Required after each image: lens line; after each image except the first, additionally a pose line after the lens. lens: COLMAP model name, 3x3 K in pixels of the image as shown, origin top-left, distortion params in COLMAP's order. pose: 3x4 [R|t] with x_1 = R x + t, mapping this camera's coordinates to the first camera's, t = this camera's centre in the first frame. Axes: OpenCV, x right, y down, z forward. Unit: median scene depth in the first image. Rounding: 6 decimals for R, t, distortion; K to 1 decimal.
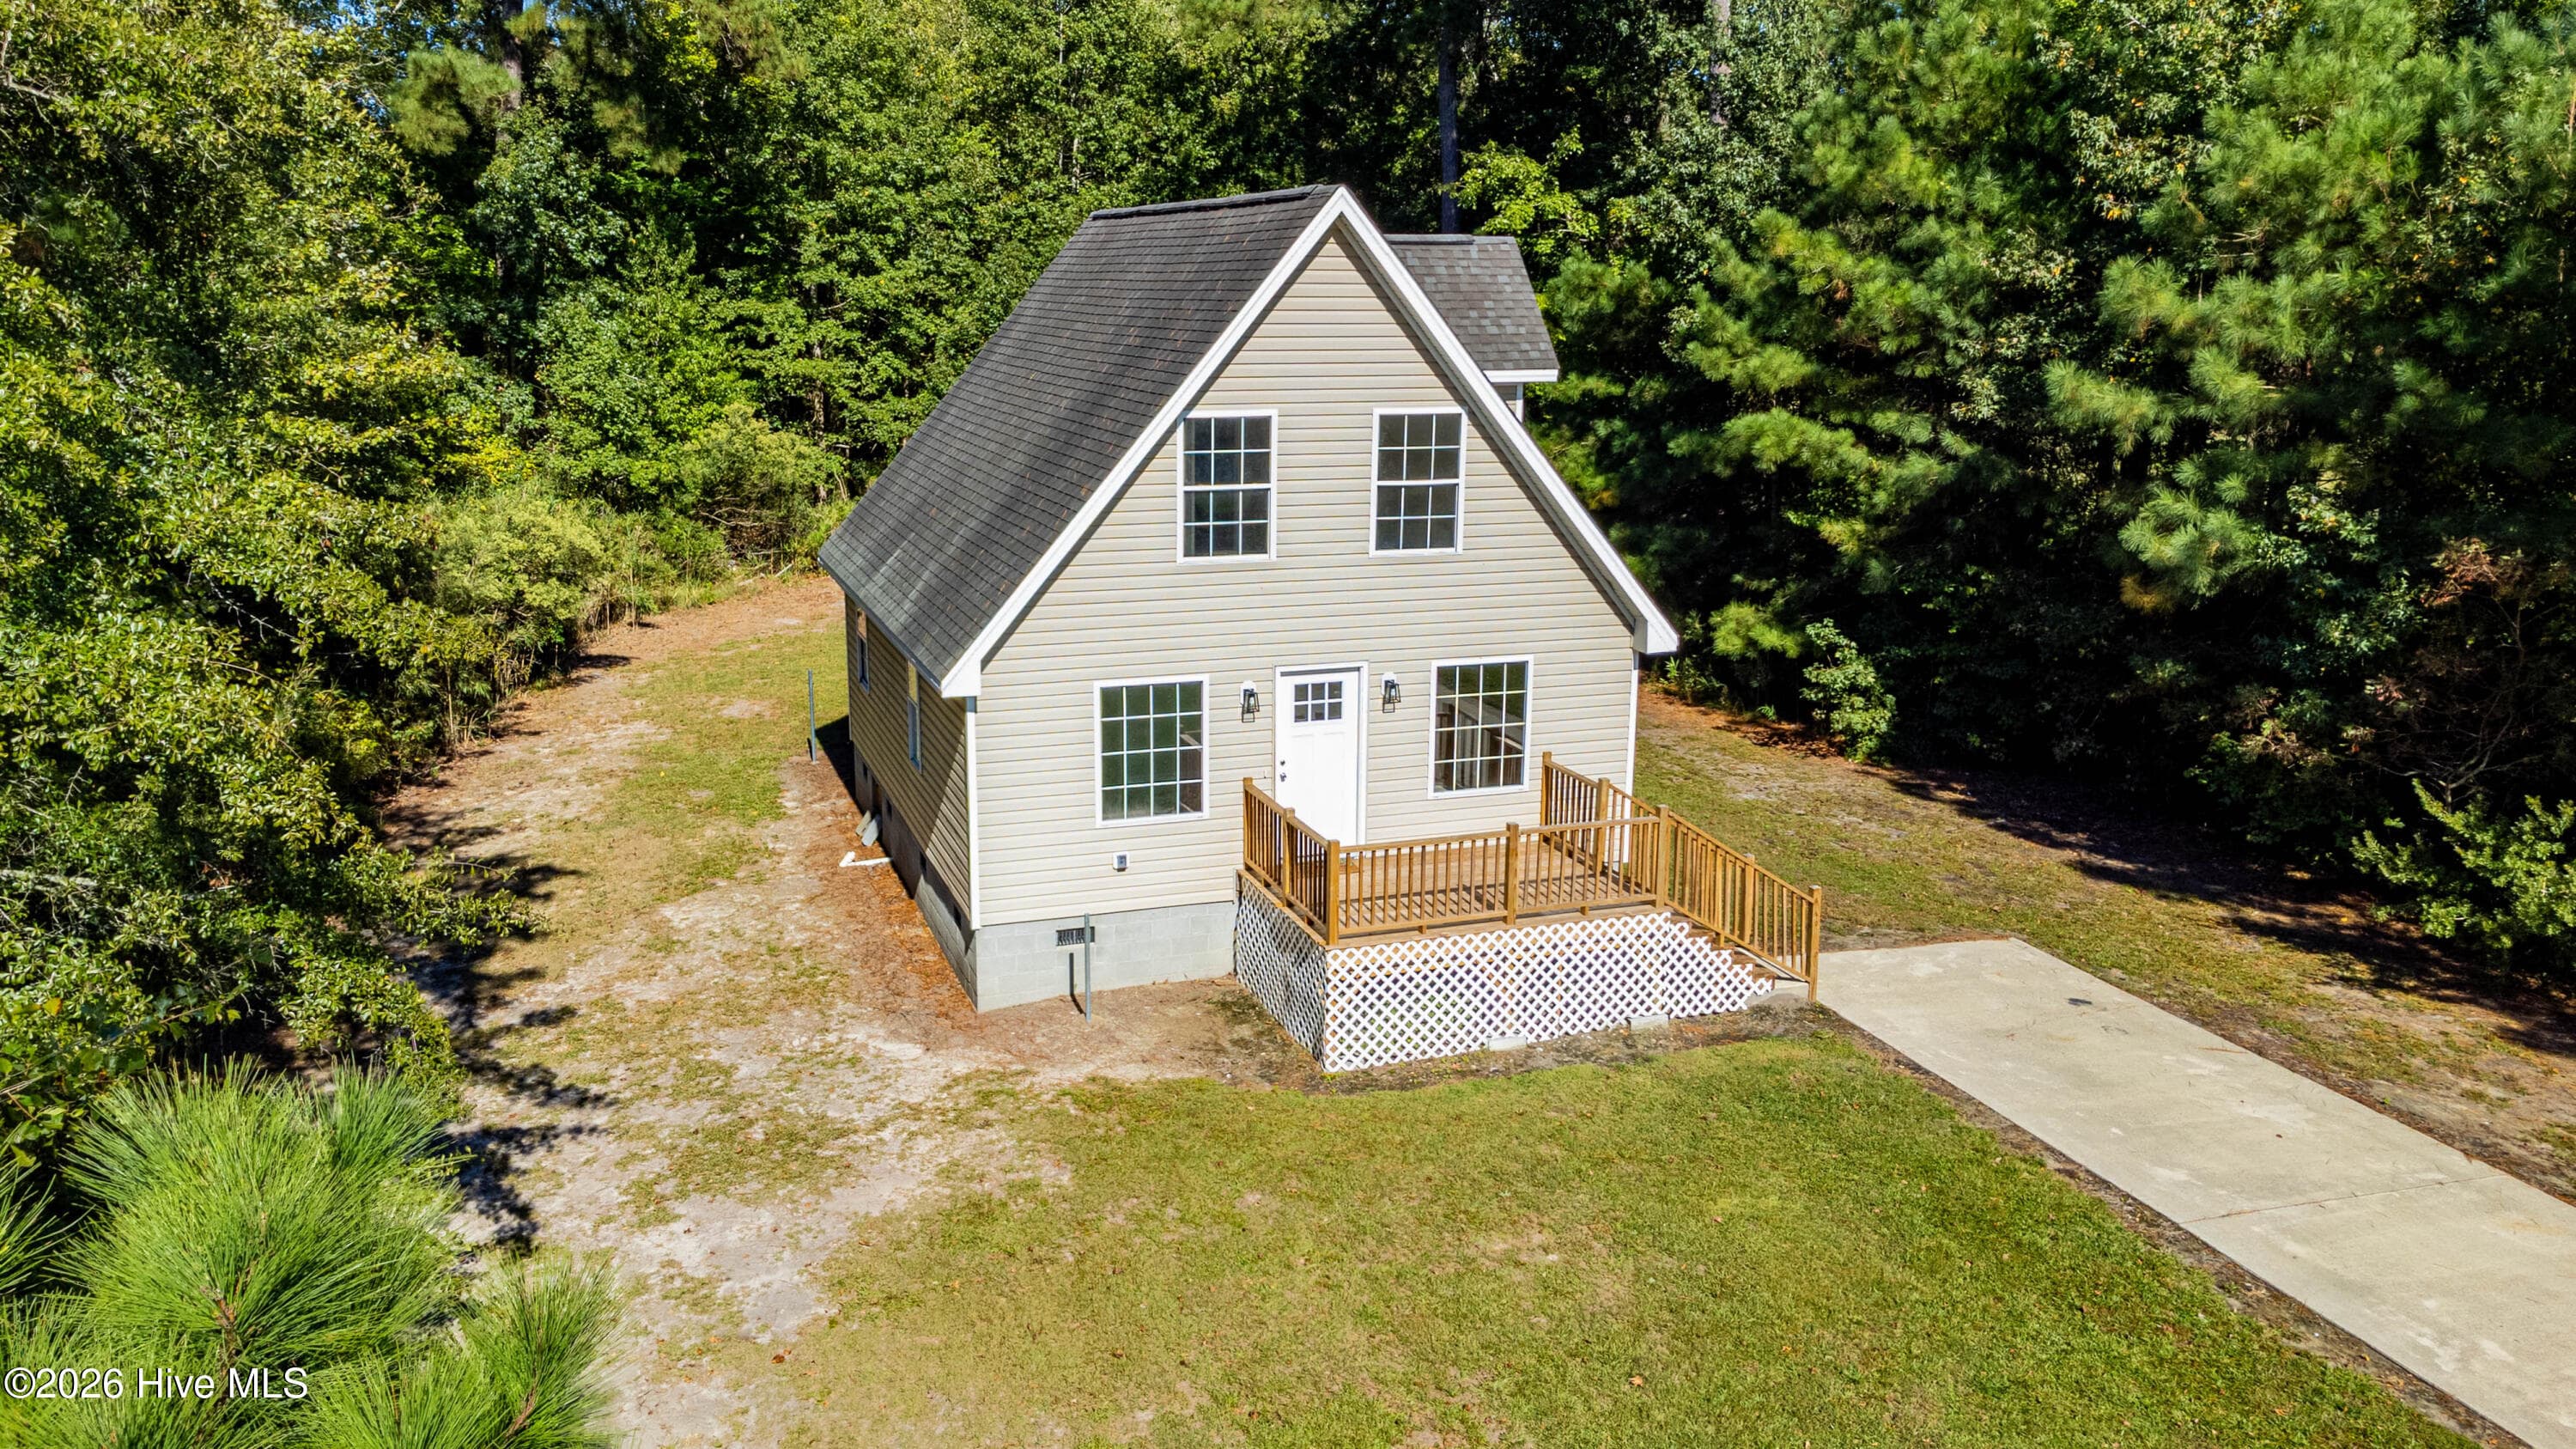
lens RADIAL K [[1940.8, 0, 1250.8], [0, 1940.8, 715.7], [0, 0, 1]] dist [0.058778, -0.077374]
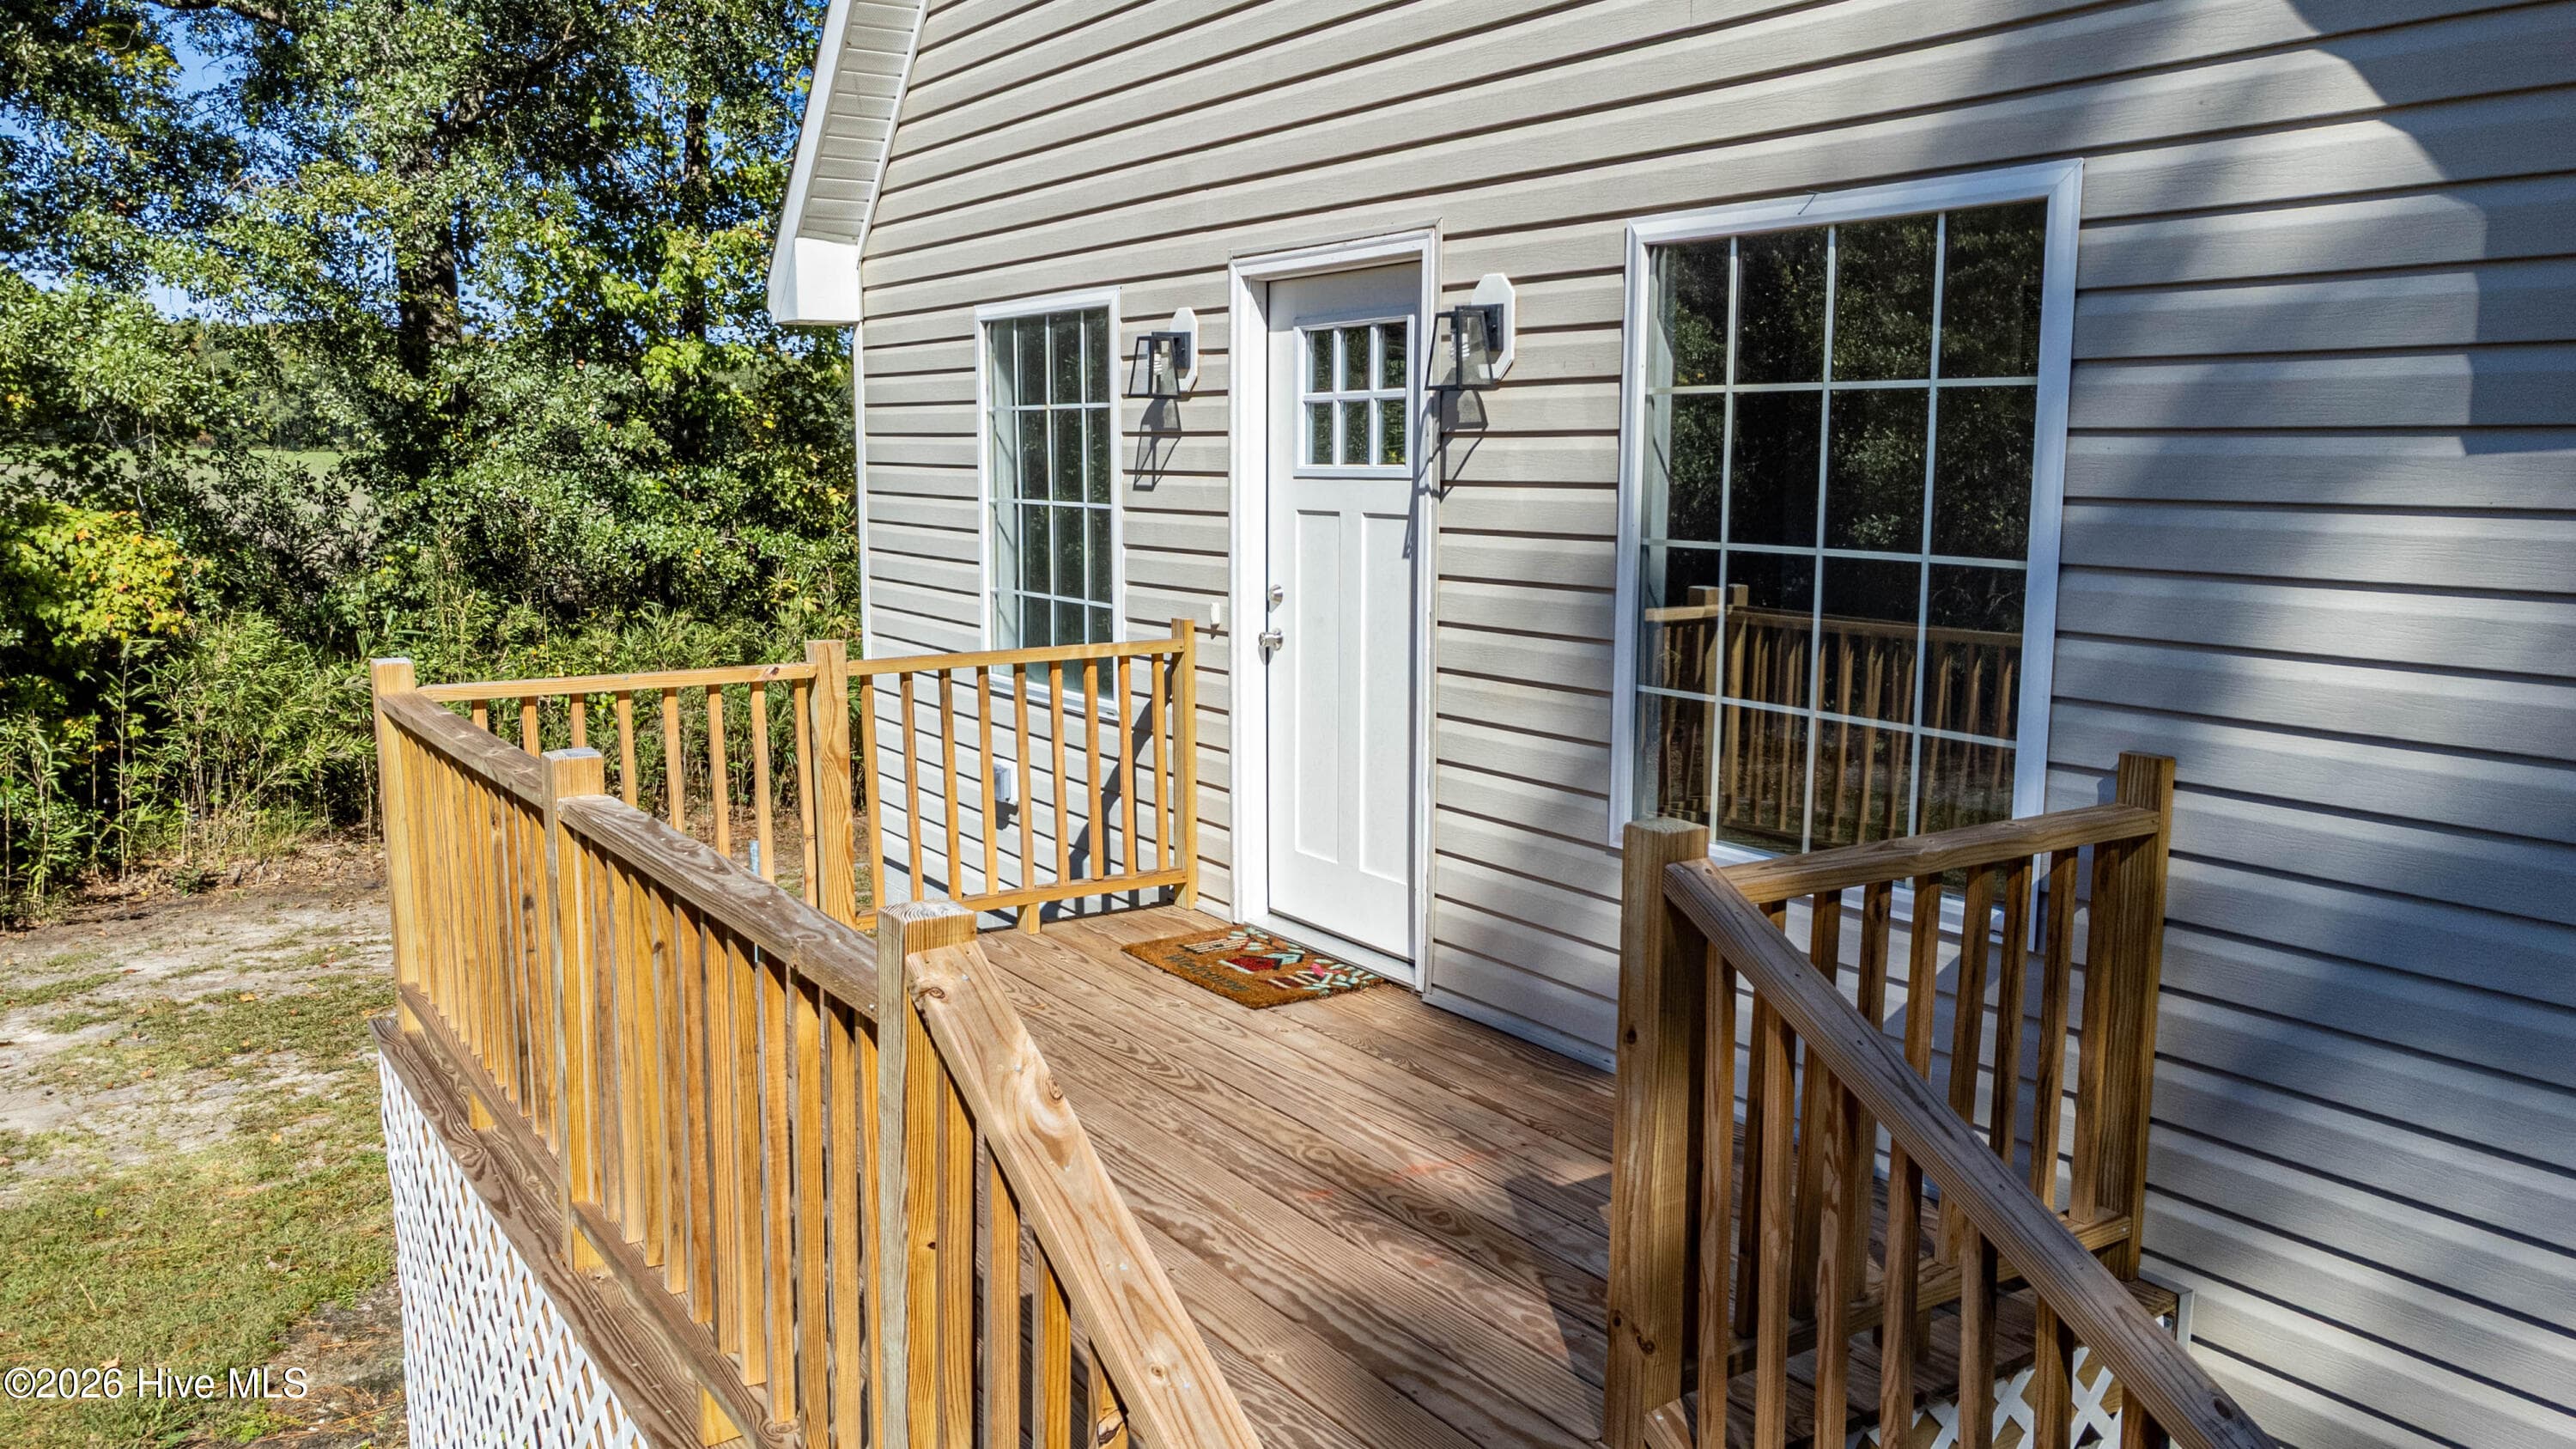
lens RADIAL K [[1887.9, 0, 1287.1], [0, 1887.9, 806.9], [0, 0, 1]] dist [-0.116014, 0.184955]
pose [[0.250587, 0.177397, -0.951702, 0.310829], [-0.211288, 0.969390, 0.125061, 0.019547], [0.944756, 0.169744, 0.280399, 0.943855]]
